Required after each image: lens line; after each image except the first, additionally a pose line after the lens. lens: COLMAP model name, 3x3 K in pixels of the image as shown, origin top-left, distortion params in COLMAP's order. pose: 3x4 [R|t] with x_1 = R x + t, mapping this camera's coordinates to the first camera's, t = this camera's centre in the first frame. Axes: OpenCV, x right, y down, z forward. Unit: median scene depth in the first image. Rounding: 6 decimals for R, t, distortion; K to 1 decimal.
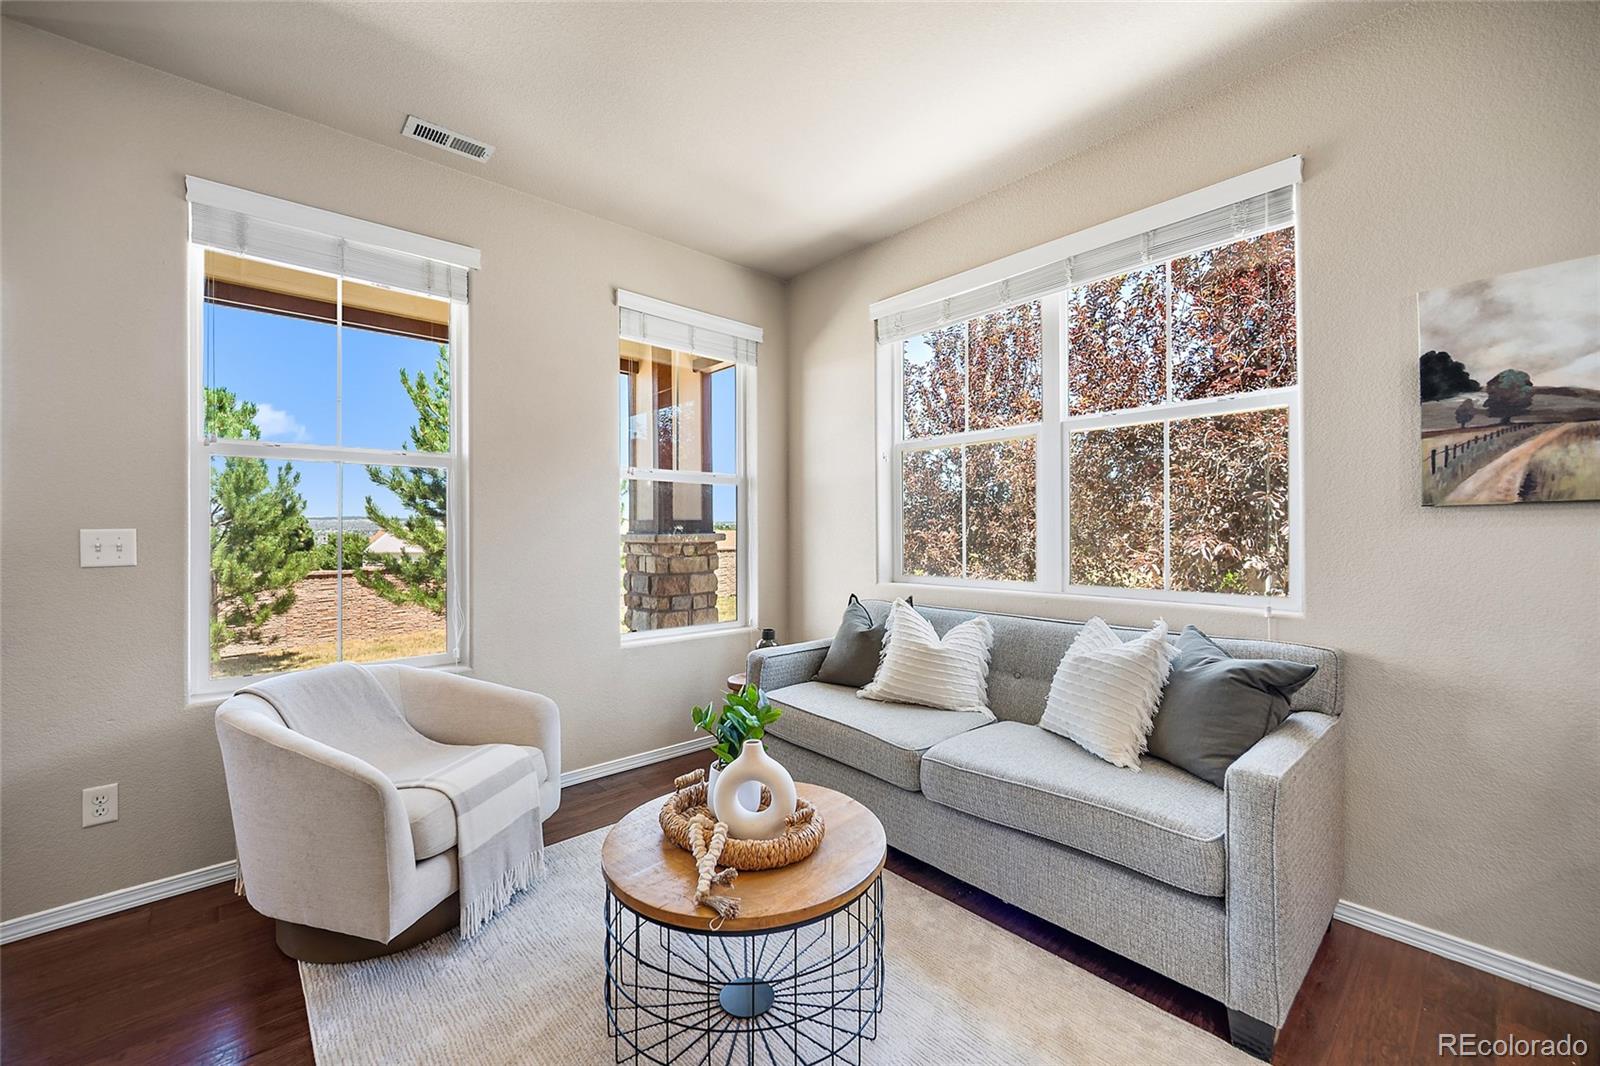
lens RADIAL K [[639.0, 0, 792.5], [0, 639.0, 527.7], [0, 0, 1]] dist [-0.004699, 0.002067]
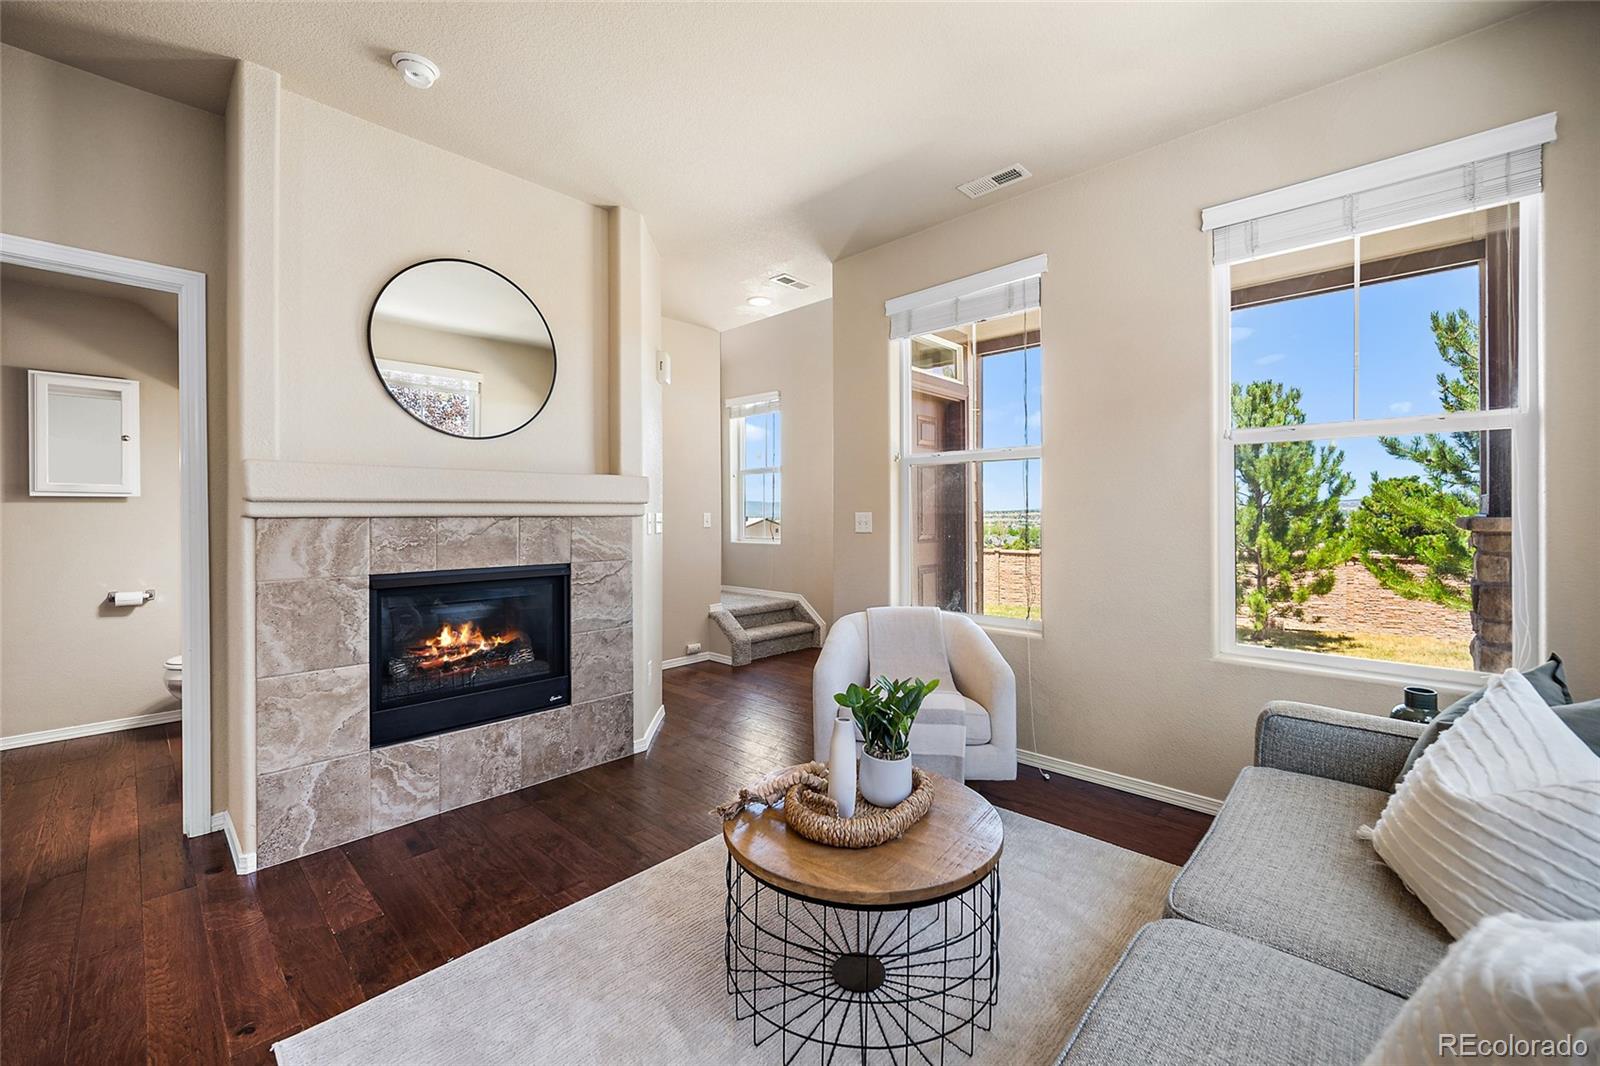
lens RADIAL K [[639.0, 0, 803.5], [0, 639.0, 517.6], [0, 0, 1]] dist [-0.004699, 0.002067]
pose [[0.084062, 0.006862, -0.996437, 0.837693], [0.008440, 0.999936, 0.007598, 0.001329], [0.996425, -0.009049, 0.083999, 0.748366]]
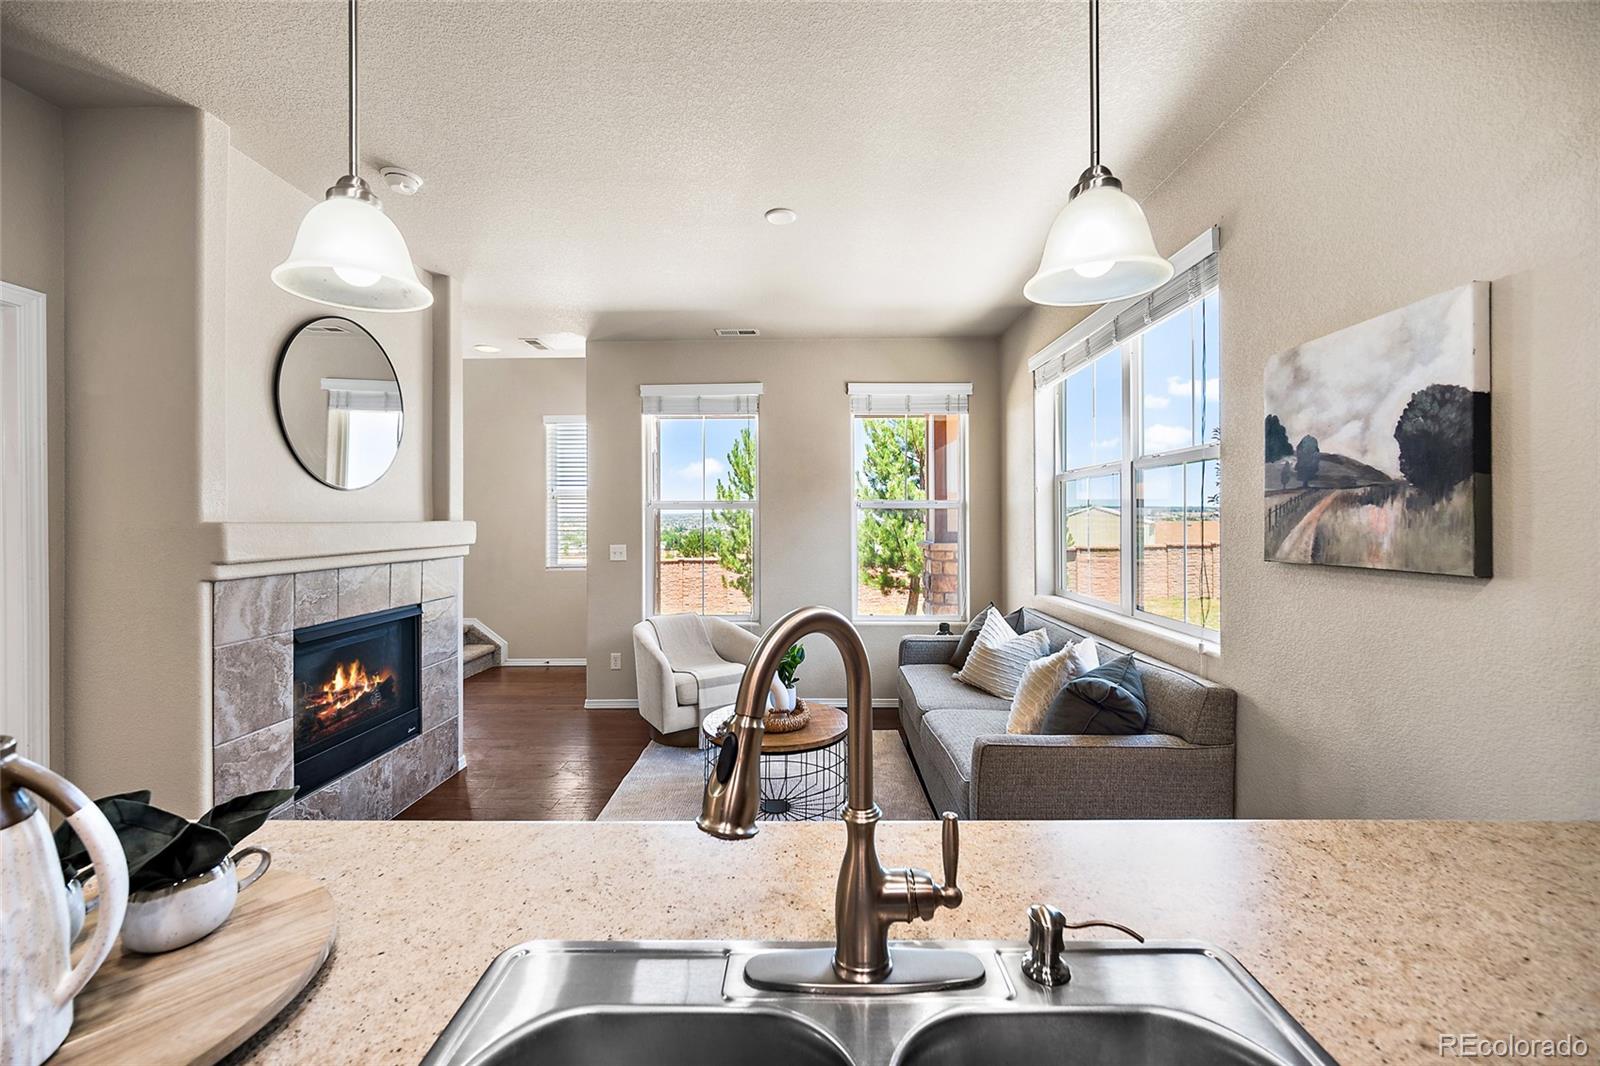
lens RADIAL K [[639.0, 0, 800.5], [0, 639.0, 520.6], [0, 0, 1]] dist [-0.004699, 0.002067]
pose [[0.734349, 0.001141, -0.678771, 1.138864], [0.004650, 0.999967, 0.006711, -0.111728], [0.678756, -0.008084, 0.734320, -0.300884]]
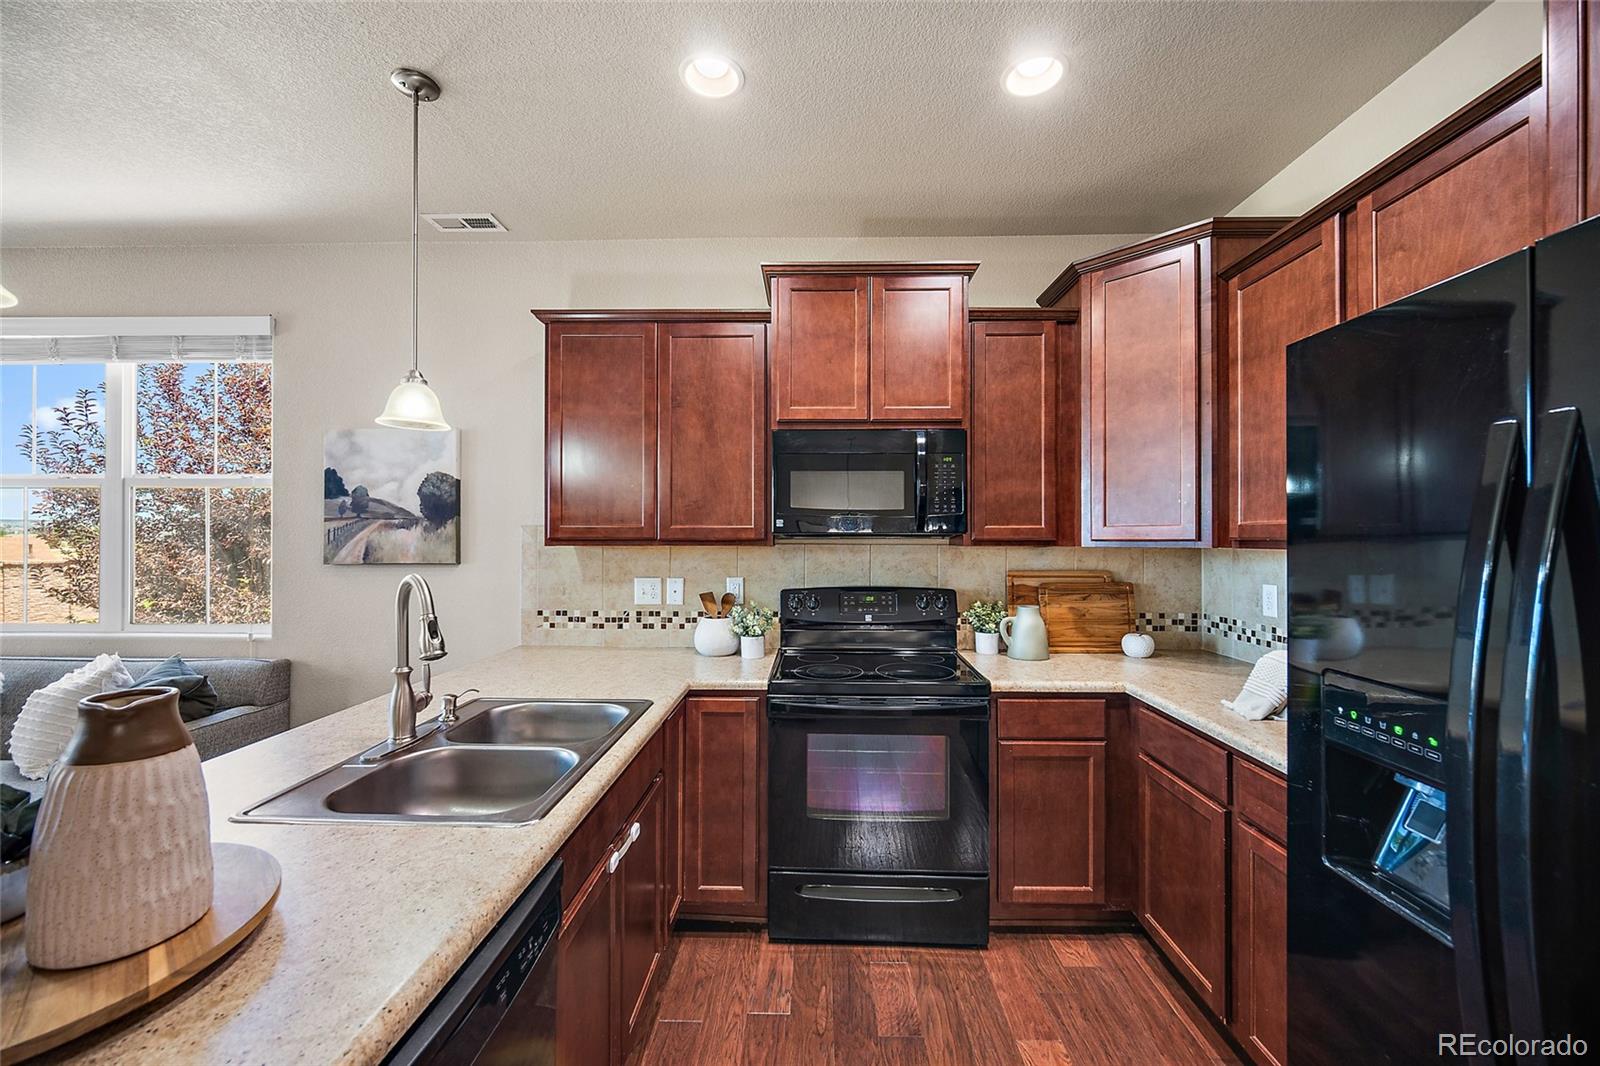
lens RADIAL K [[639.0, 0, 808.4], [0, 639.0, 536.7], [0, 0, 1]] dist [-0.004699, 0.002067]
pose [[0.682833, 0.007864, 0.730532, 0.650055], [-0.009090, 0.999956, -0.002268, -0.109998], [-0.730518, -0.005092, 0.682875, -0.969484]]
